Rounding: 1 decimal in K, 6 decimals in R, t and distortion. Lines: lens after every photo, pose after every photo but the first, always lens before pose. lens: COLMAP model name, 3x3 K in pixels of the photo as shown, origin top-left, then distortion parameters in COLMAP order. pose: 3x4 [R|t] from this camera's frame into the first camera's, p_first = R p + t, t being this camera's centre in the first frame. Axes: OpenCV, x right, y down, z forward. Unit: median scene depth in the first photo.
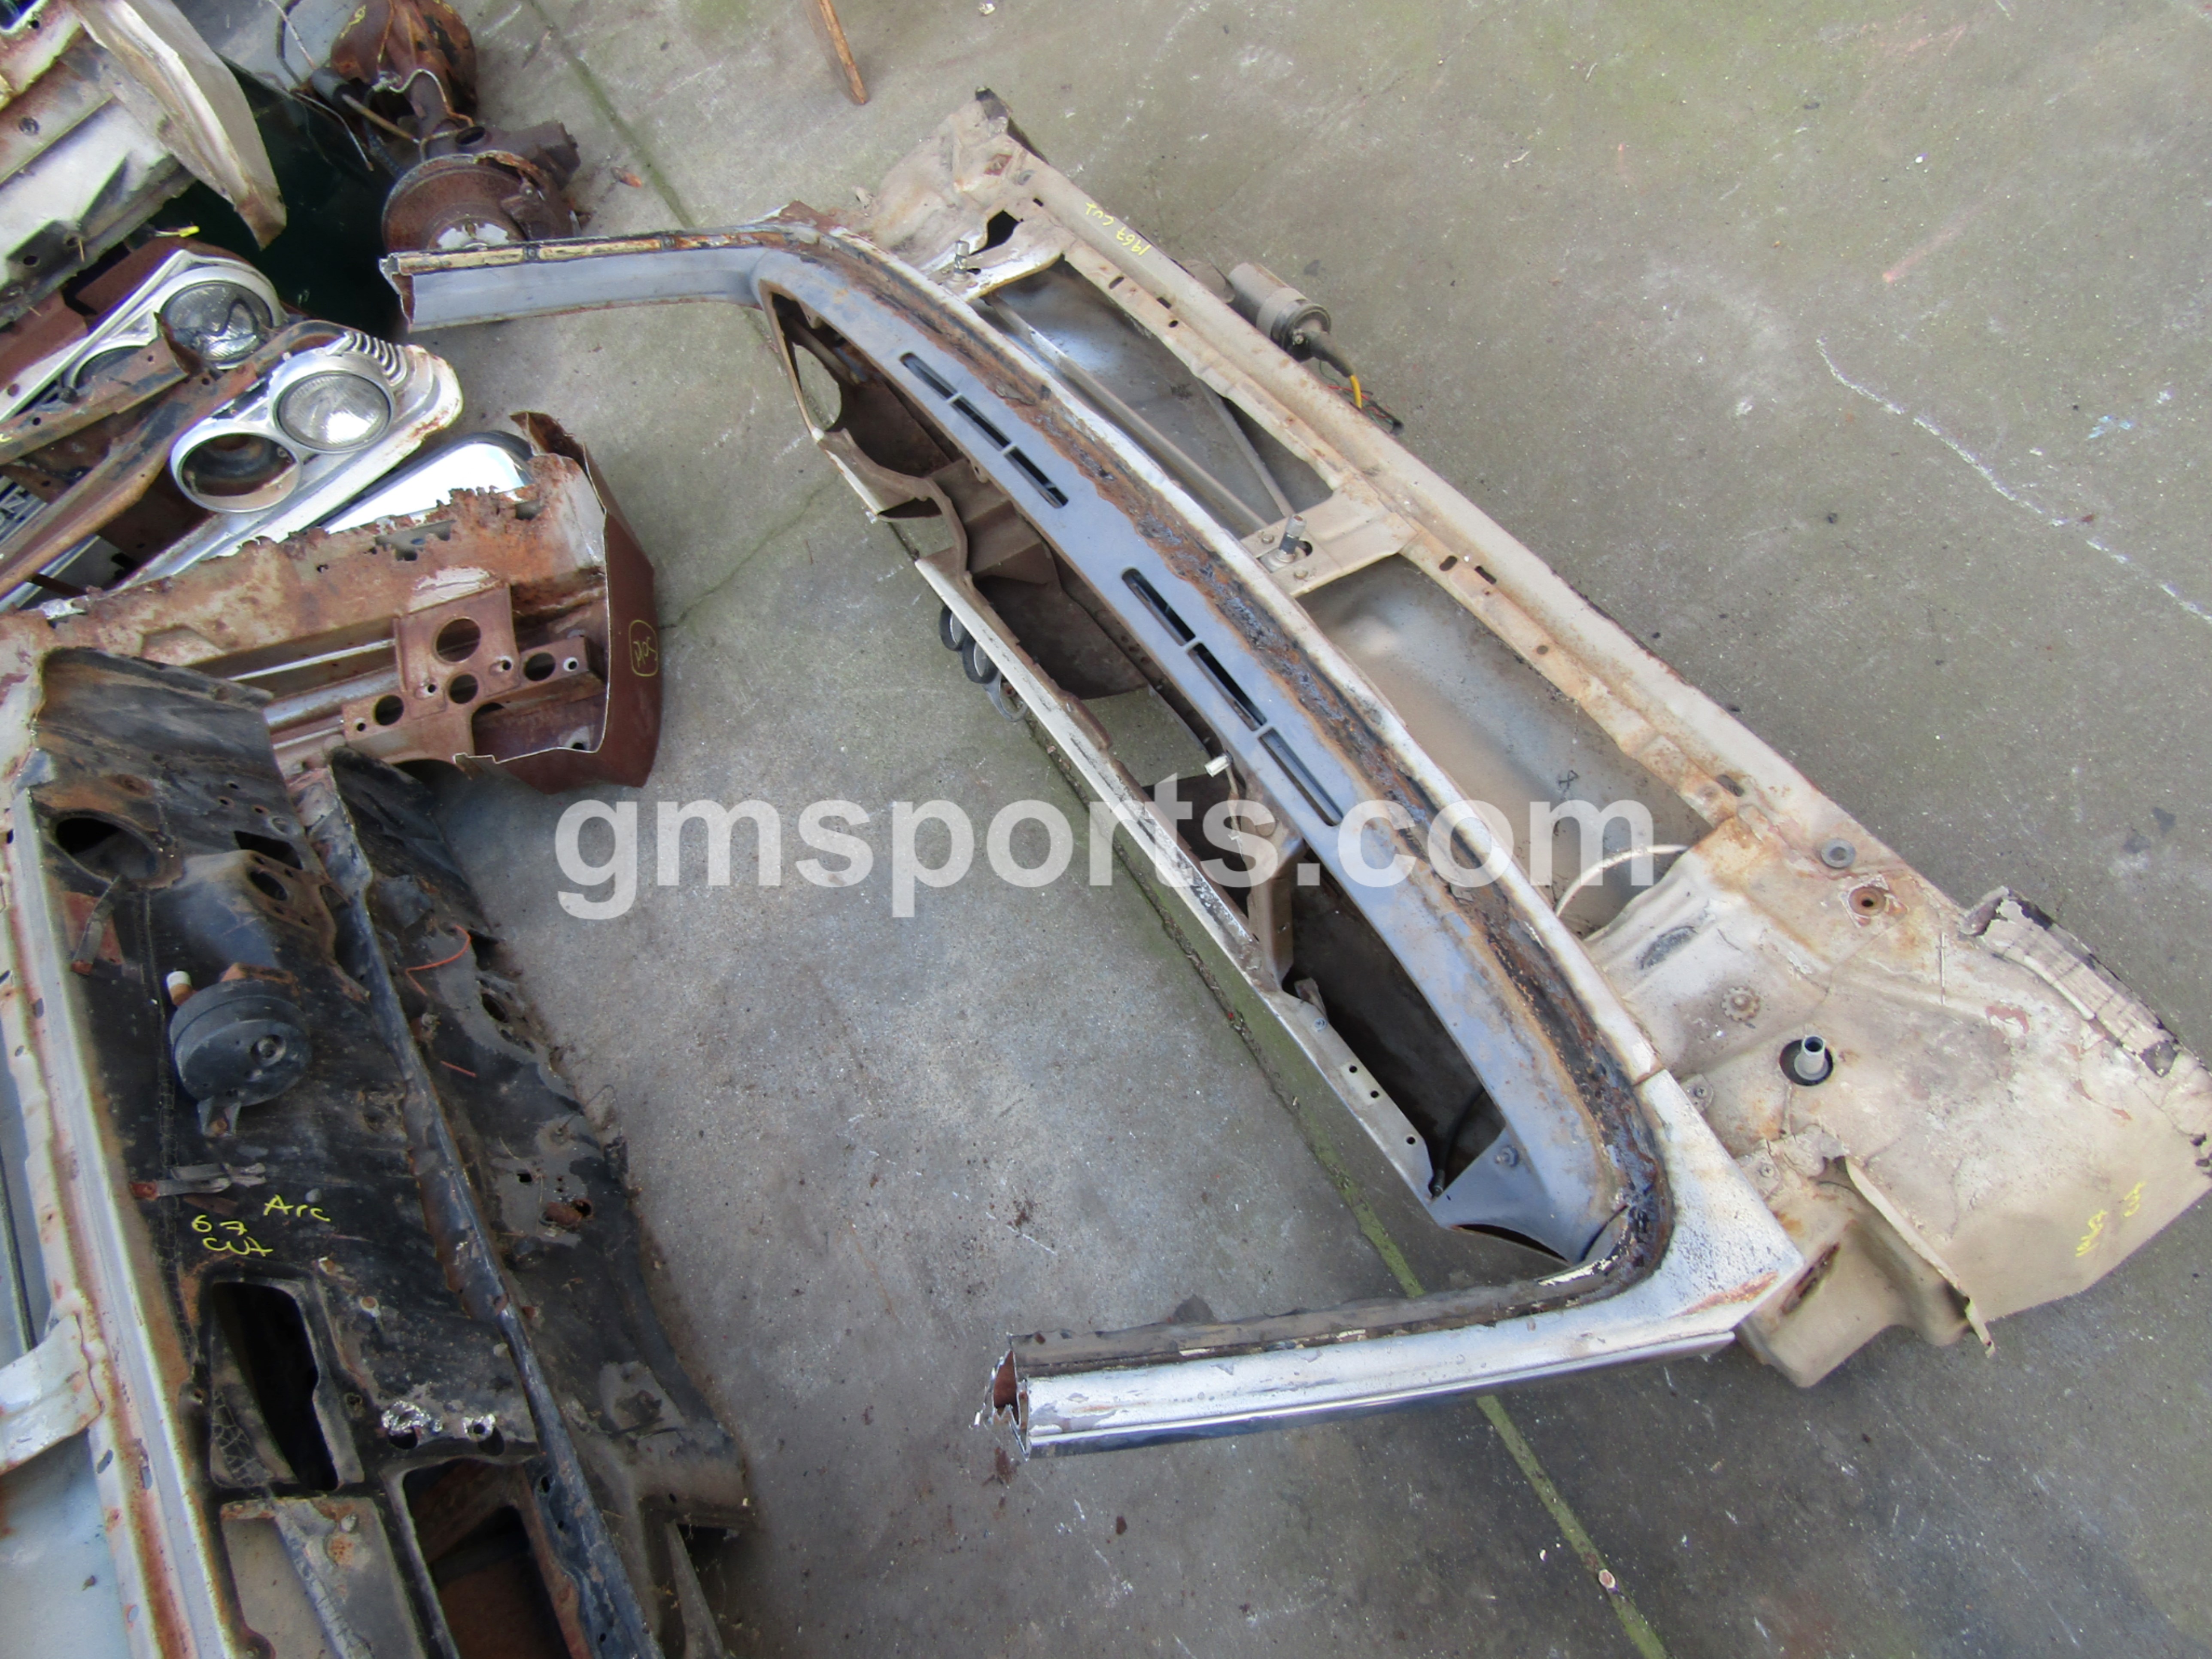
lens RADIAL K [[1579.6, 0, 1101.4], [0, 1579.6, 806.1], [0, 0, 1]] dist [-0.007202, 0.000627]
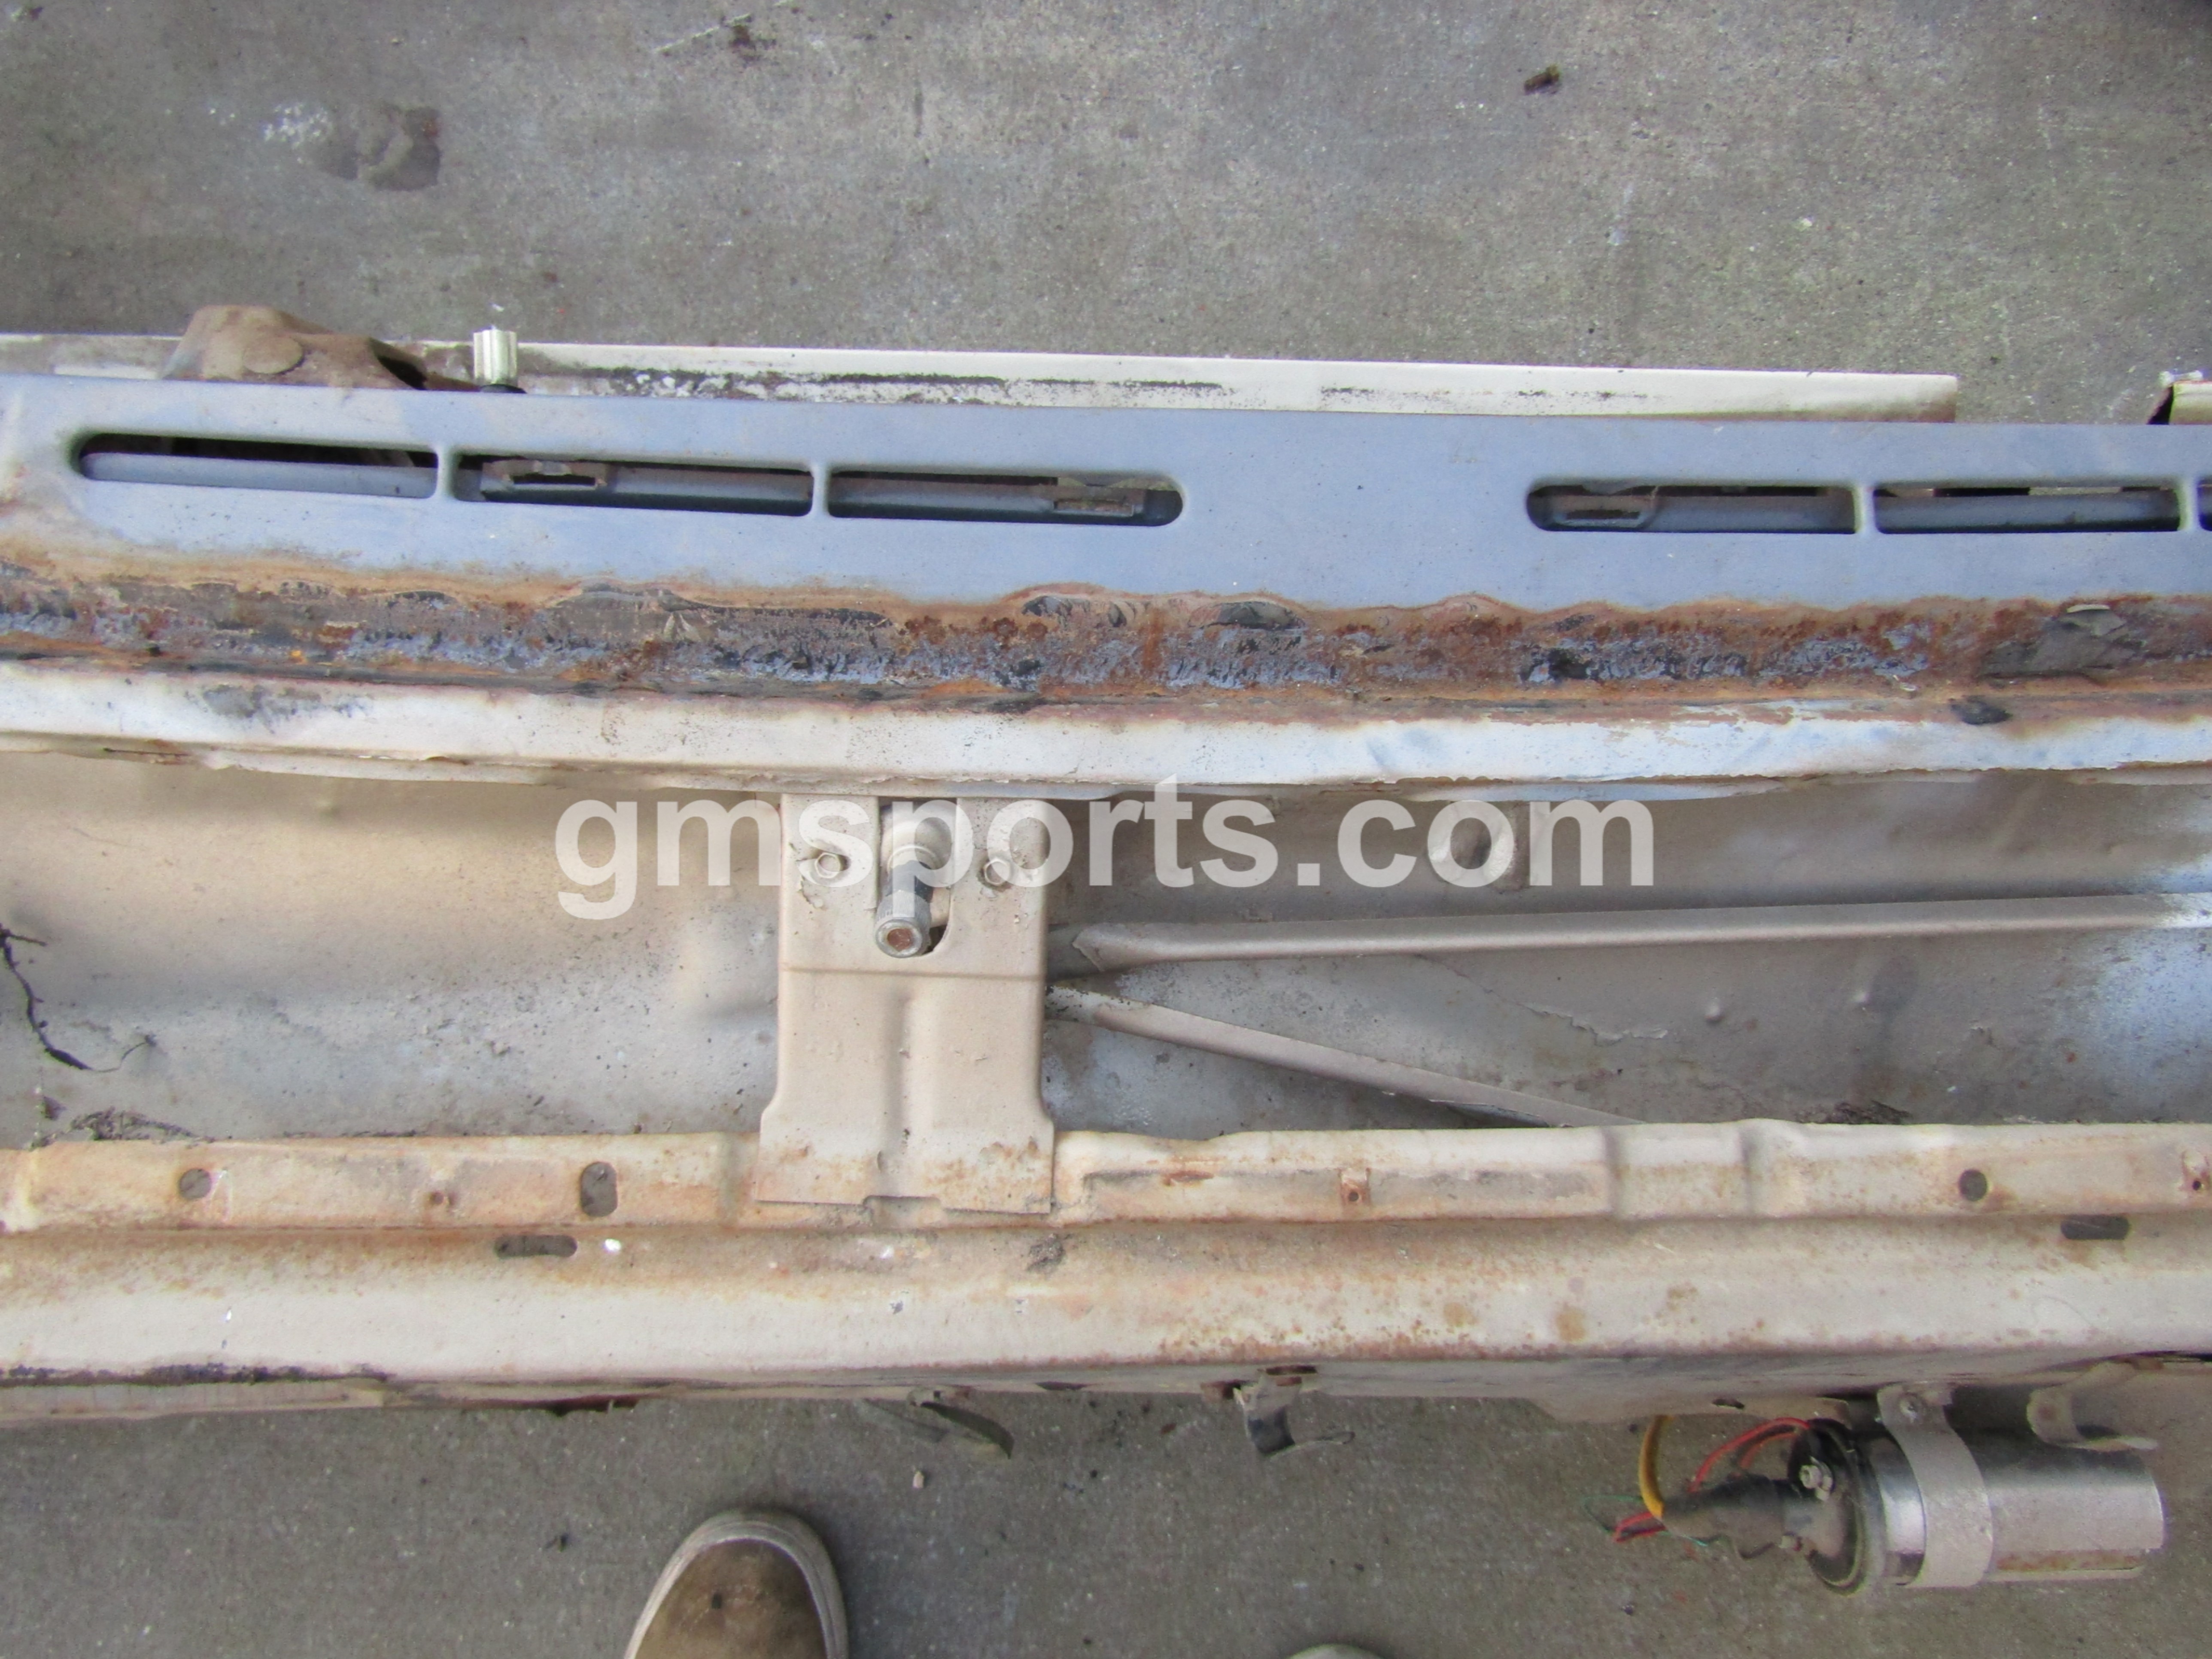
lens RADIAL K [[1579.6, 0, 1101.8], [0, 1579.6, 829.8], [0, 0, 1]] dist [-0.007202, 0.000627]
pose [[-0.513992, 0.833664, 0.202030, 0.010217], [-0.662679, -0.535457, 0.523586, -0.295826], [0.544673, 0.135238, 0.827673, 0.583883]]
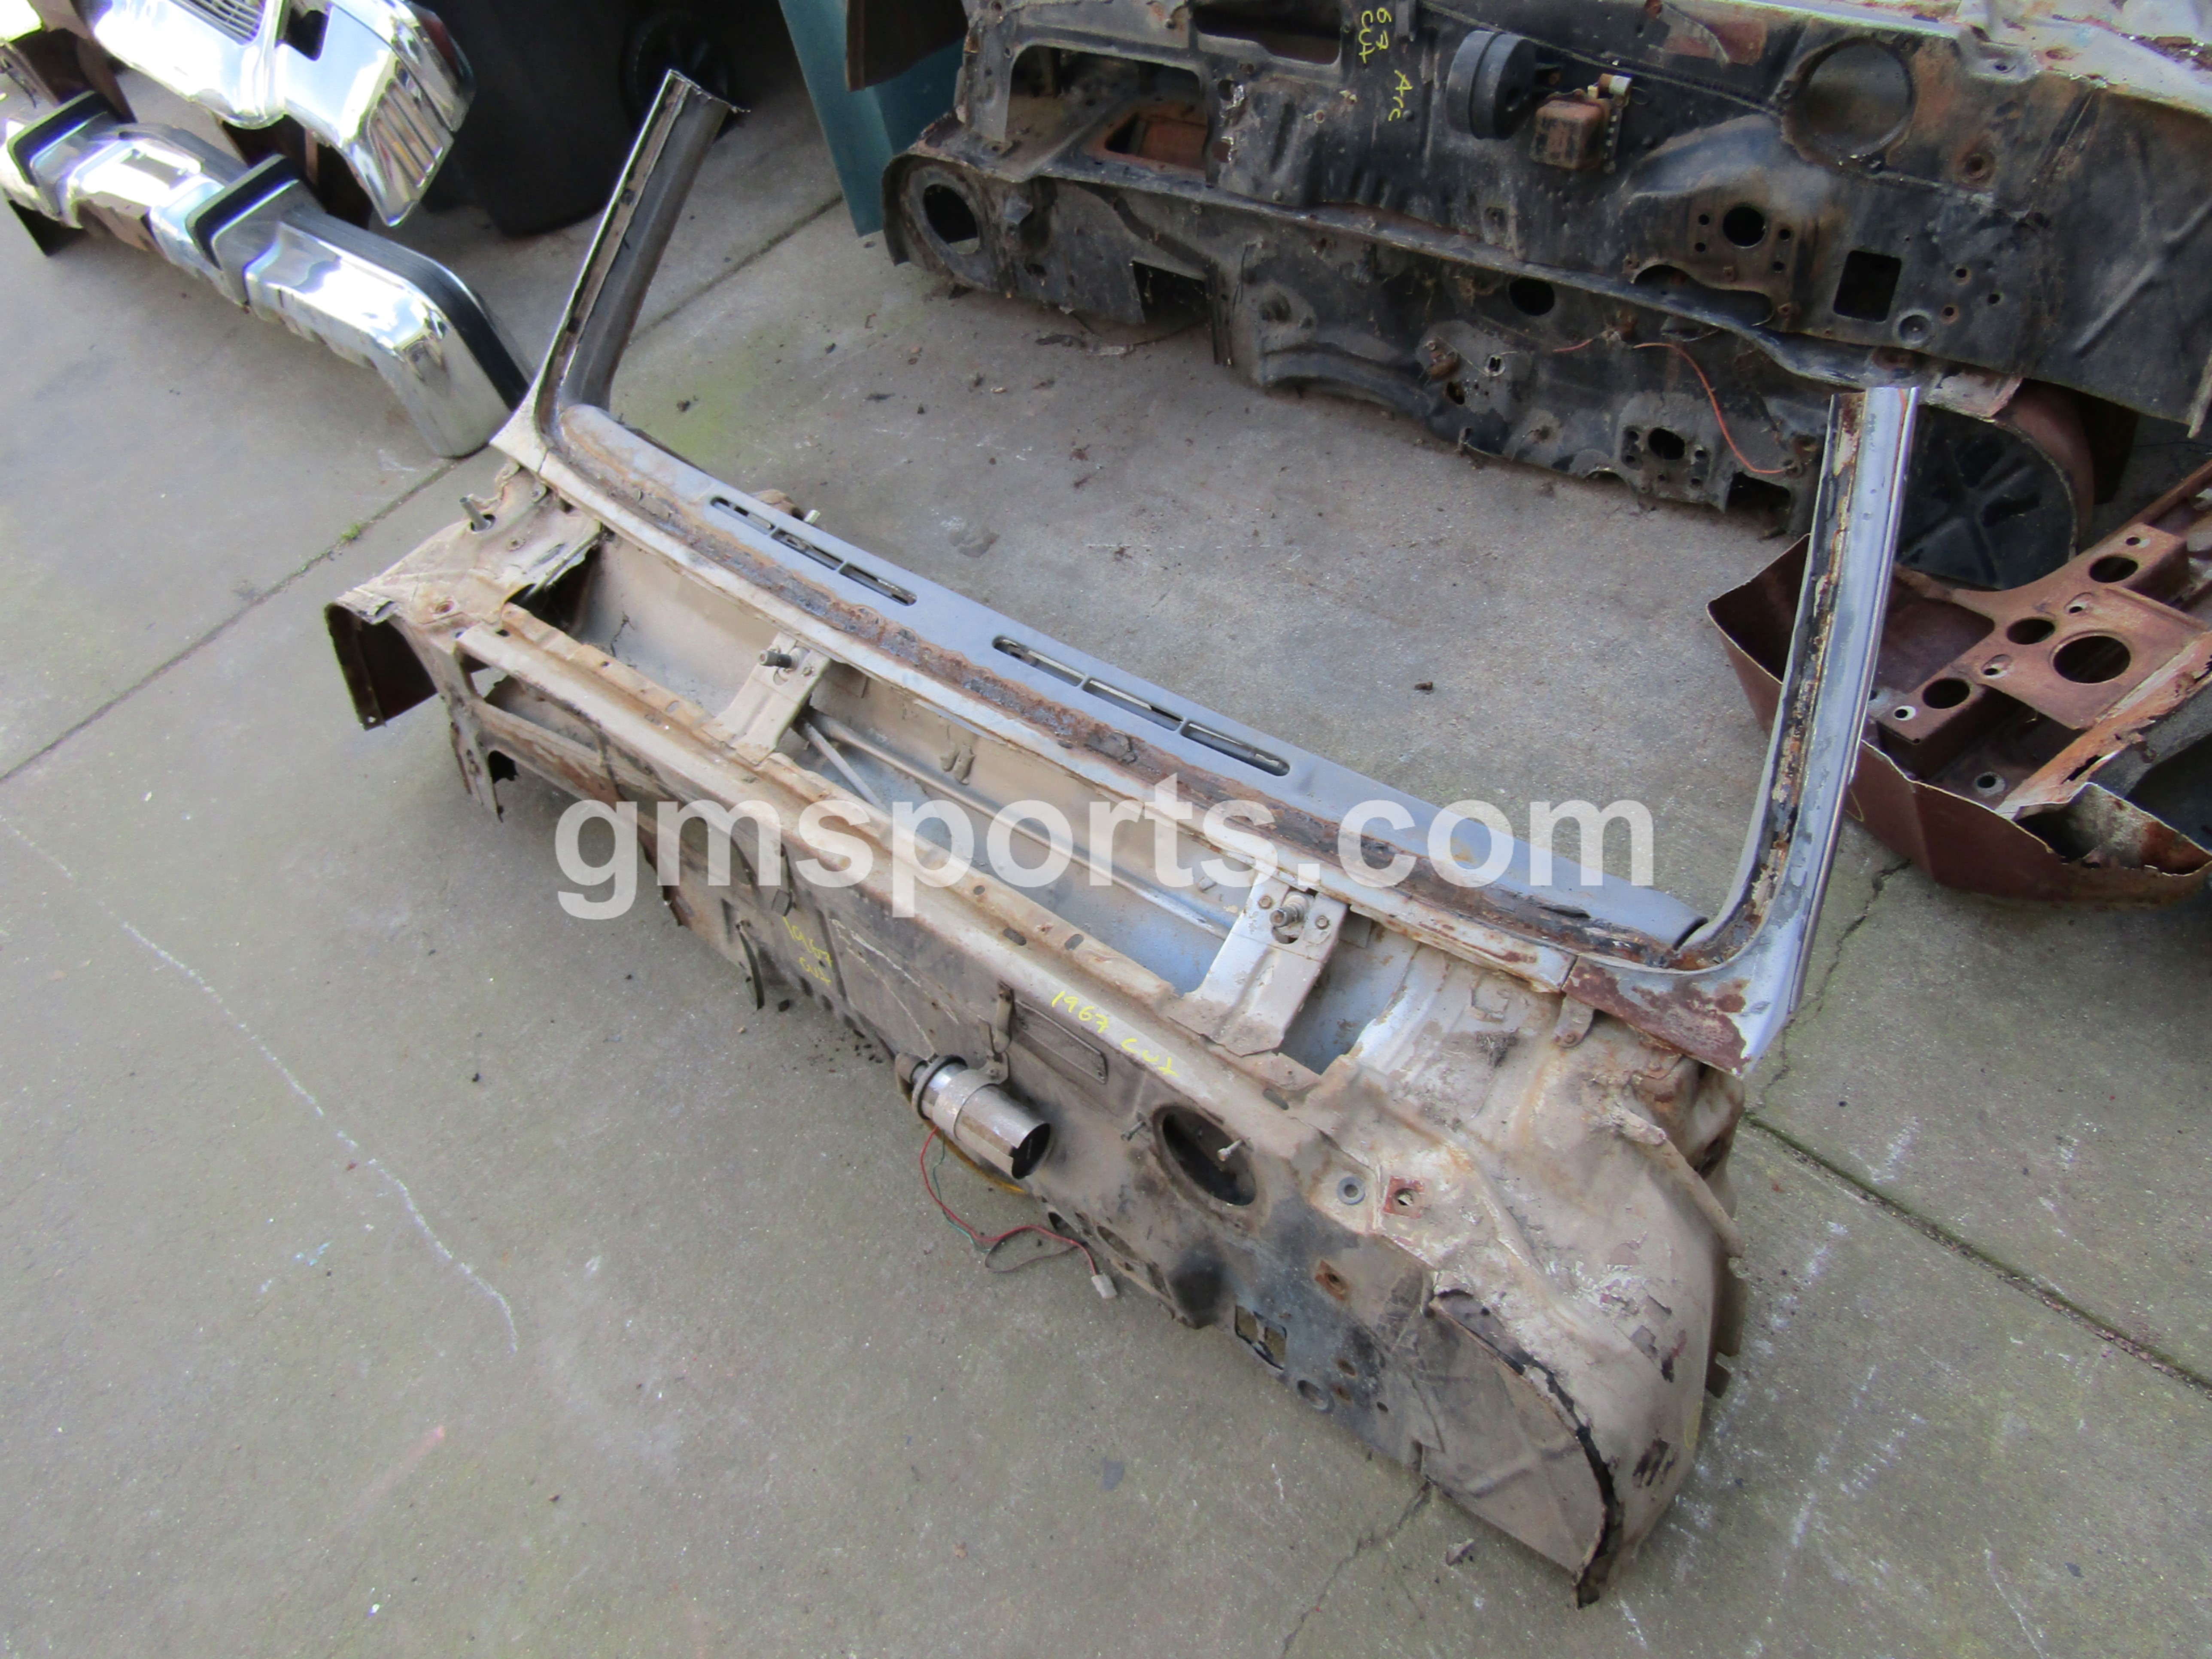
lens RADIAL K [[1579.6, 0, 1117.8], [0, 1579.6, 836.5], [0, 0, 1]] dist [-0.007202, 0.000627]
pose [[-0.788857, 0.561118, 0.250702, -0.239303], [-0.007413, -0.416584, 0.909067, -1.026867], [0.614533, 0.715265, 0.332785, 0.684381]]
